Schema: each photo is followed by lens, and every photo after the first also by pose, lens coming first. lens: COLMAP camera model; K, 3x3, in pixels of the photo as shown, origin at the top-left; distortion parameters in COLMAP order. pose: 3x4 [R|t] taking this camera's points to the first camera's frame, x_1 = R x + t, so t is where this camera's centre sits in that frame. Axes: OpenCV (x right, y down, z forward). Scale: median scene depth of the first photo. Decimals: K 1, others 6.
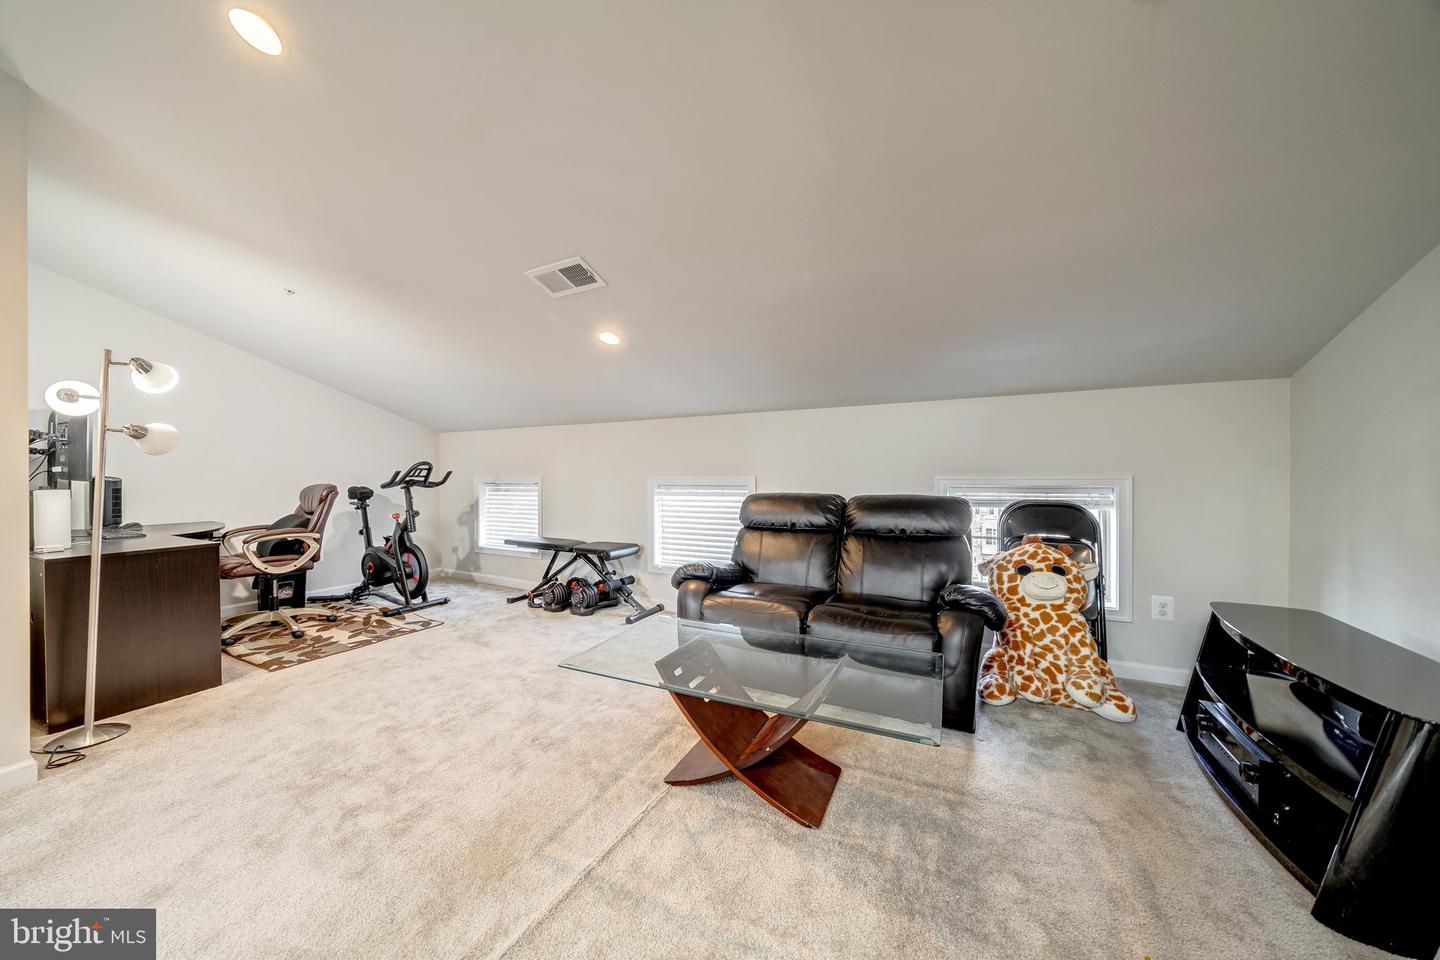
lens RADIAL K [[492.3, 0, 719.8], [0, 492.3, 475.7], [0, 0, 1]] dist [-0.001061, -0.000040]
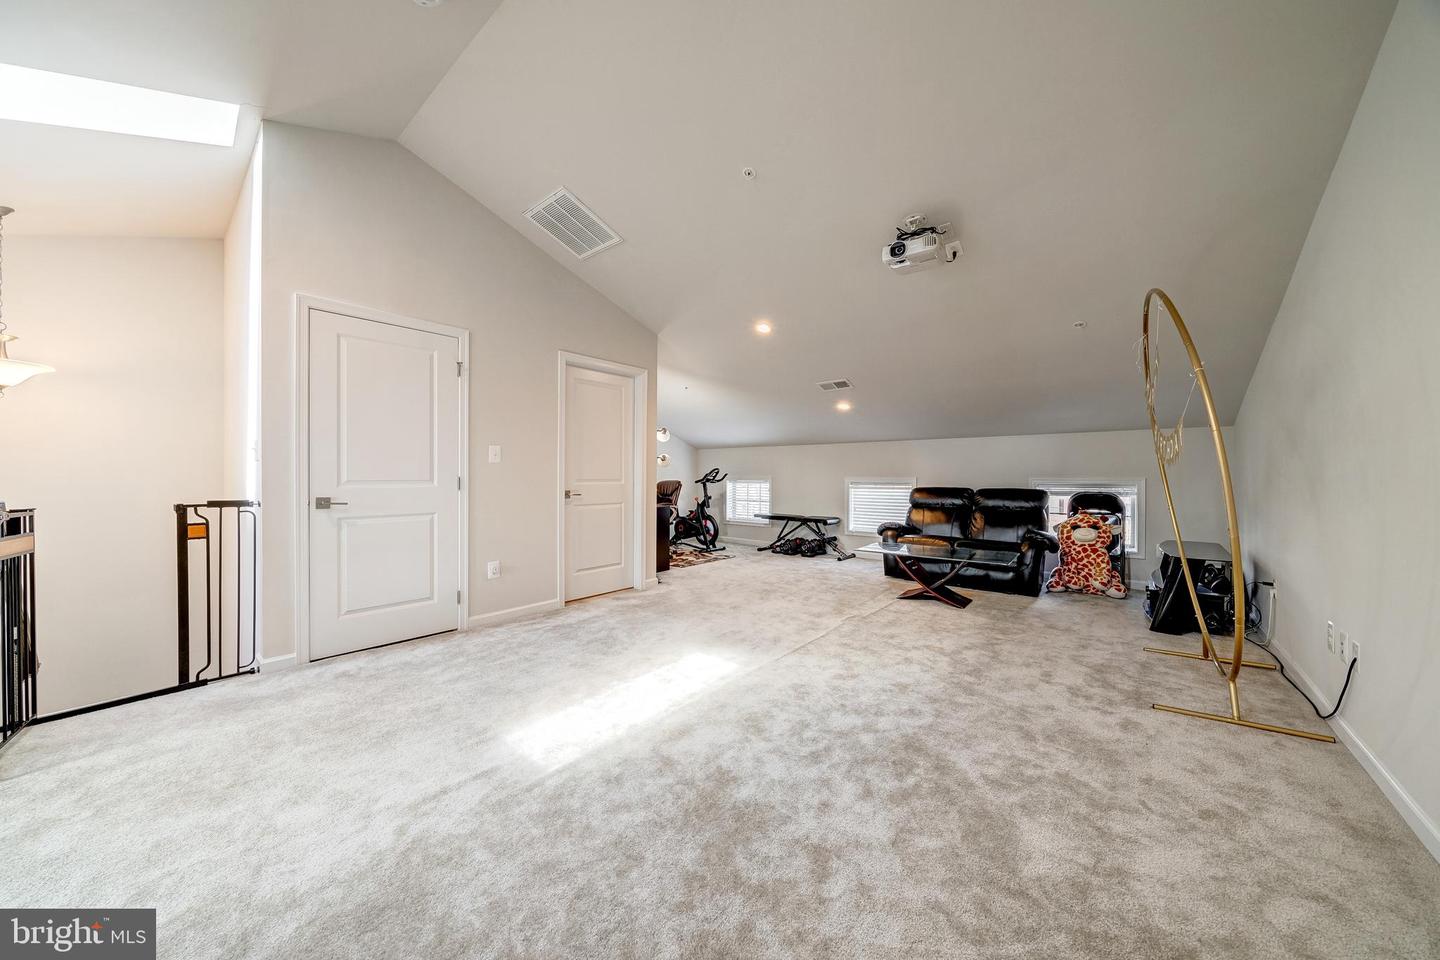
lens RADIAL K [[492.3, 0, 723.4], [0, 492.3, 479.4], [0, 0, 1]] dist [-0.001061, -0.000040]
pose [[0.977191, 0.006251, -0.212271, -0.268796], [-0.005135, 0.999970, 0.005808, 0.001546], [0.212301, -0.004585, 0.977194, -0.991900]]
